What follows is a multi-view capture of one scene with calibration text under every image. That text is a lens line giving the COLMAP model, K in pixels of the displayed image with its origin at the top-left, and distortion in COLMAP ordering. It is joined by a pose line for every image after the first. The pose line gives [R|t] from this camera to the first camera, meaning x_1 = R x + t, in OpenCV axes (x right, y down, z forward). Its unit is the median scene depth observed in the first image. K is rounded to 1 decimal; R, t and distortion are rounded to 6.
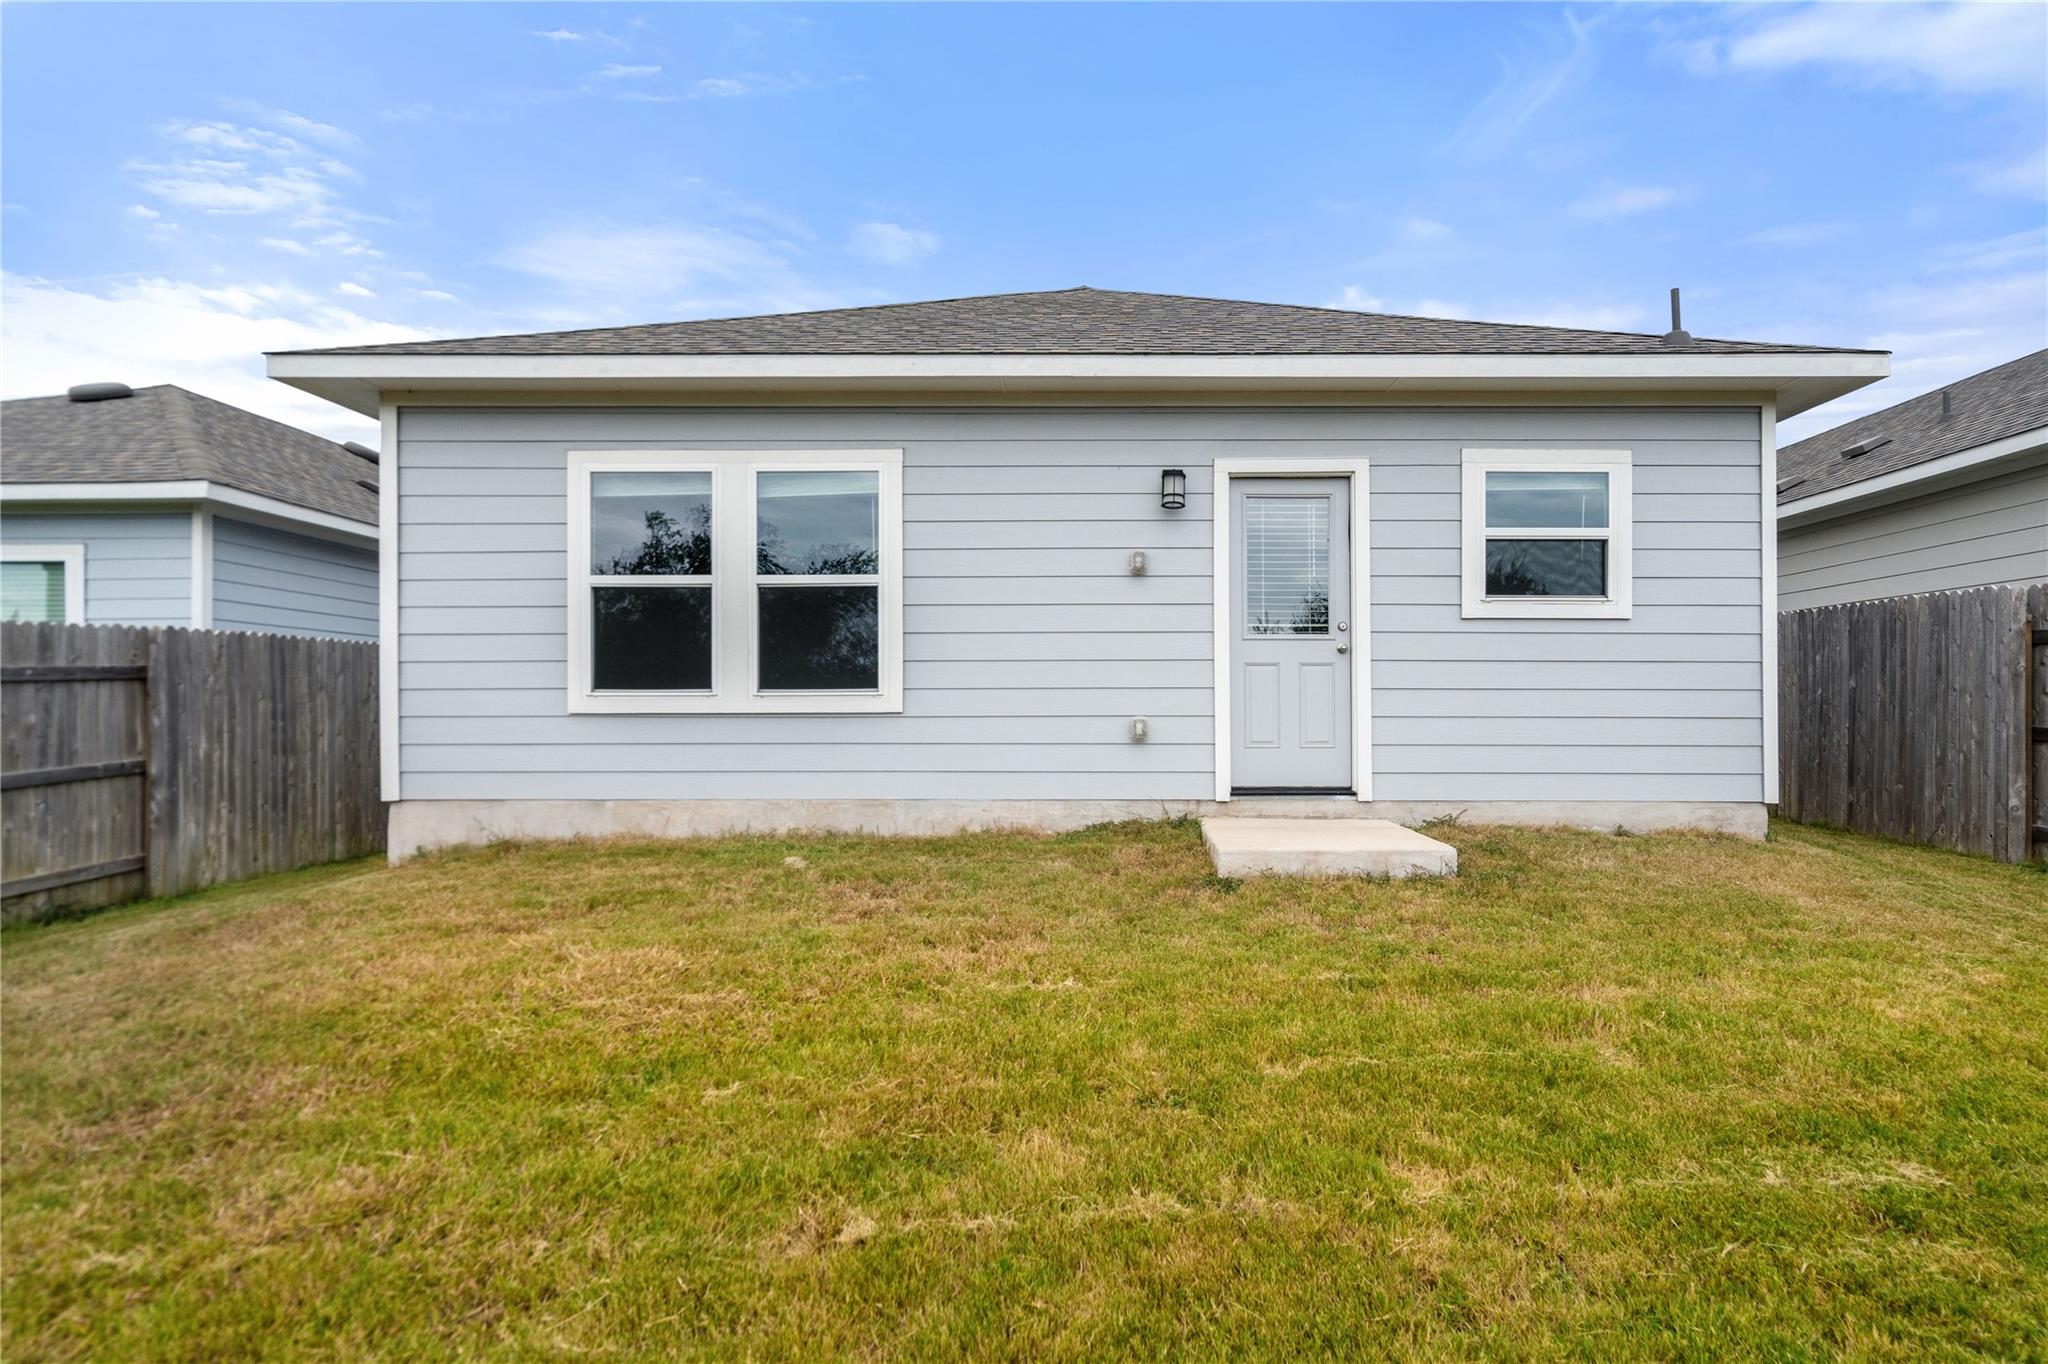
lens RADIAL K [[978.1, 0, 1055.0], [0, 978.1, 711.0], [0, 0, 1]] dist [0.000513, 0.001439]
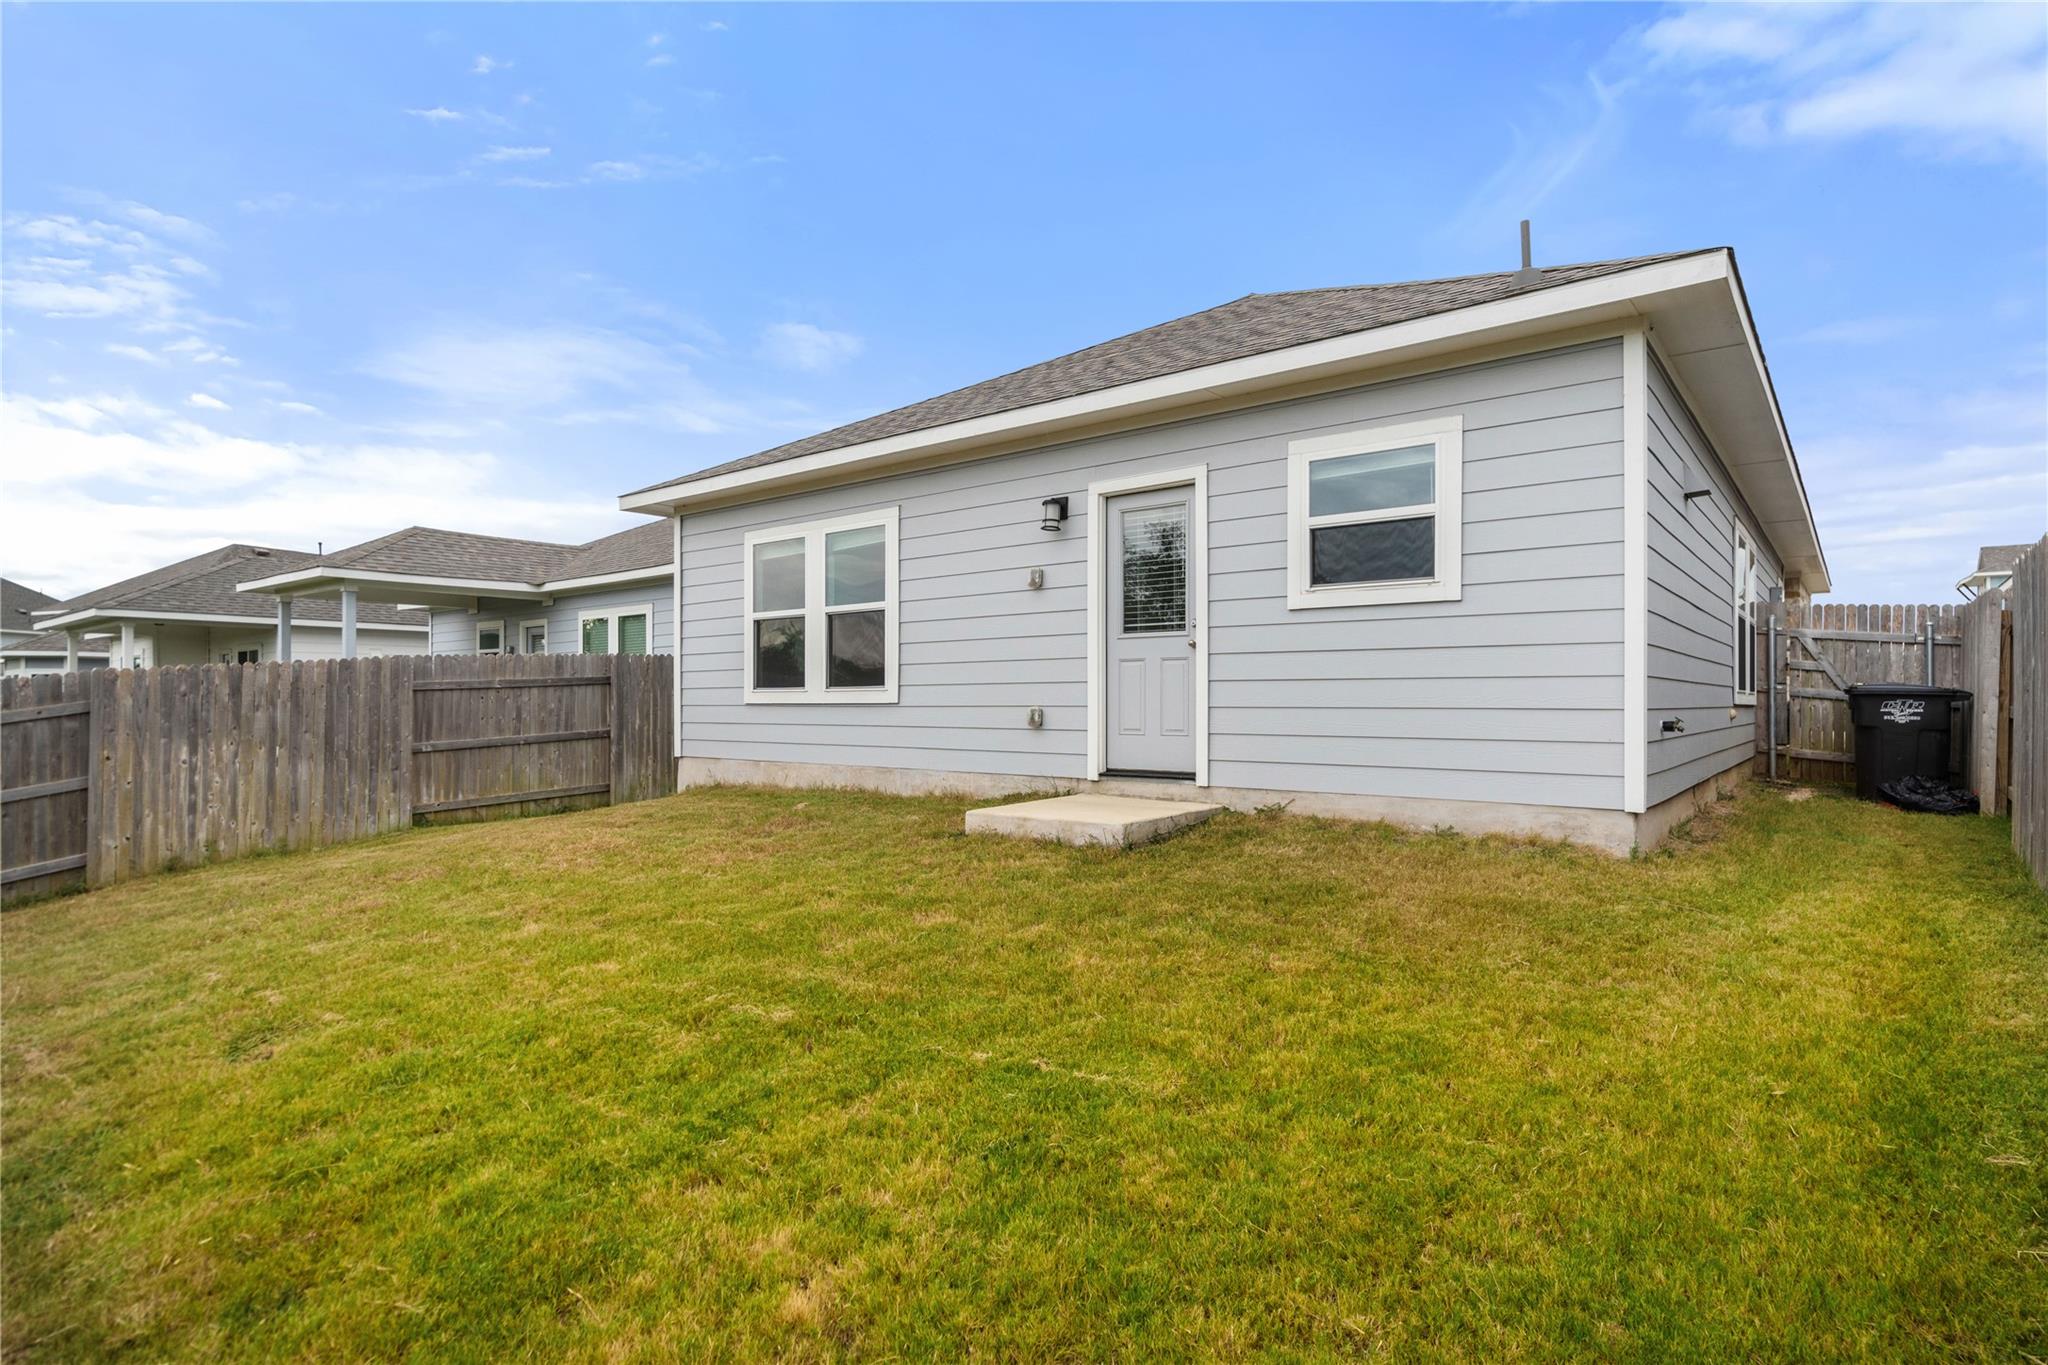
lens RADIAL K [[1034.5, 0, 1034.4], [0, 1034.5, 688.5], [0, 0, 1]] dist [-0.003102, 0.001481]
pose [[0.788592, -0.008224, -0.614861, 0.864095], [0.000553, 0.999920, -0.012665, 0.000078], [0.614916, 0.009647, 0.788534, -0.002357]]
